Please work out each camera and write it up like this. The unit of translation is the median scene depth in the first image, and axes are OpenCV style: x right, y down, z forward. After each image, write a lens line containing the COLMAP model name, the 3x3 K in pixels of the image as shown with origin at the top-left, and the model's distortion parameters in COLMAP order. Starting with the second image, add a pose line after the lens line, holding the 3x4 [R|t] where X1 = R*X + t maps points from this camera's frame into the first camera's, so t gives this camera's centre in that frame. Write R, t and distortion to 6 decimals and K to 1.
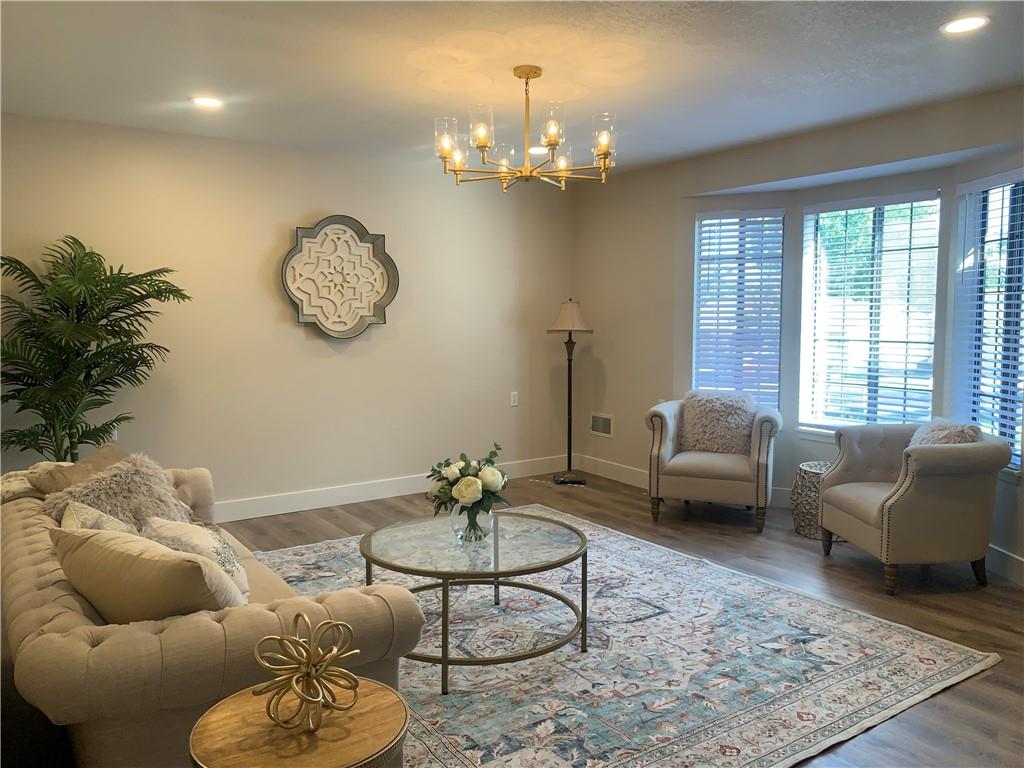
lens RADIAL K [[788.9, 0, 510.2], [0, 788.9, 376.0], [0, 0, 1]] dist [0.019067, 0.003984]
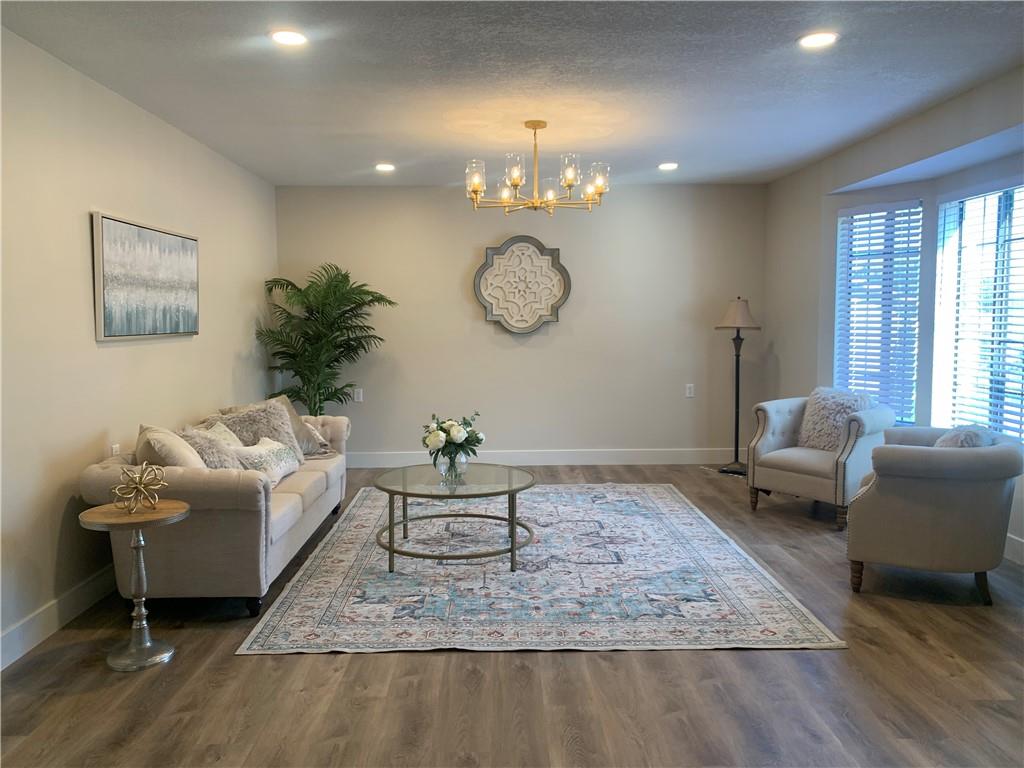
lens RADIAL K [[781.0, 0, 505.8], [0, 781.0, 377.2], [0, 0, 1]] dist [0.054309, -0.079523]
pose [[0.834112, 0.039444, -0.550183, 0.565929], [-0.036266, 0.999203, 0.016655, 0.003466], [0.550402, 0.006061, 0.834878, -0.068194]]
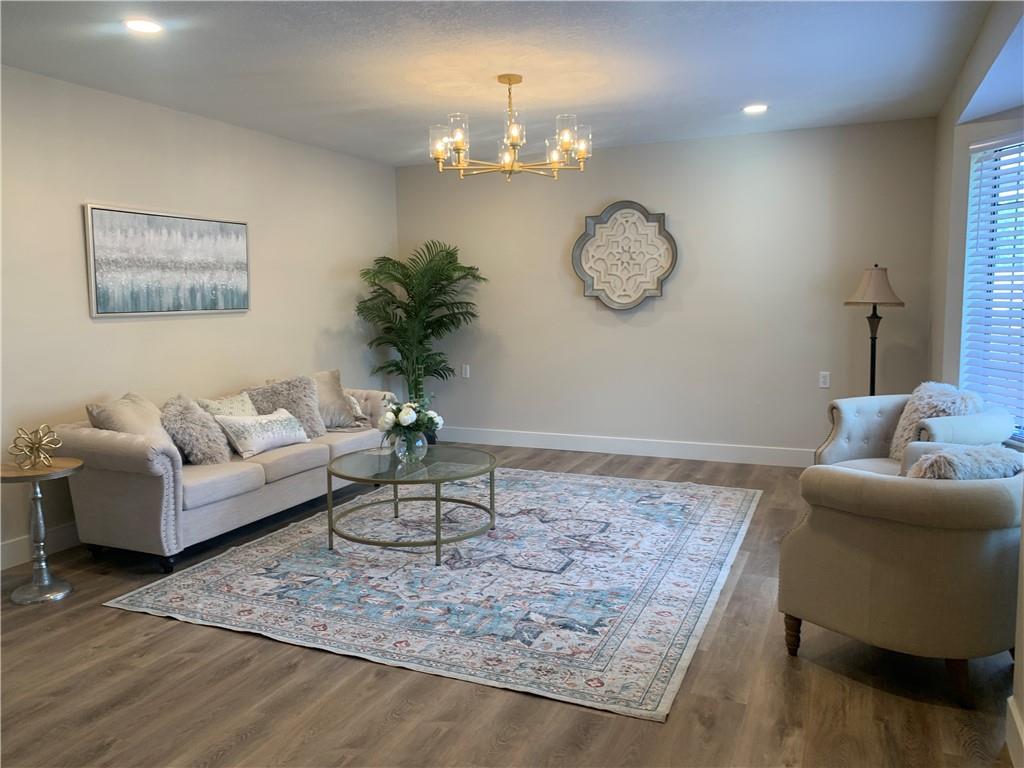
lens RADIAL K [[781.0, 0, 505.8], [0, 781.0, 377.2], [0, 0, 1]] dist [0.054309, -0.079523]
pose [[0.523750, 0.084820, -0.847639, 0.833817], [-0.049690, 0.996378, 0.069001, -0.024050], [0.850422, 0.005980, 0.526068, 0.321209]]
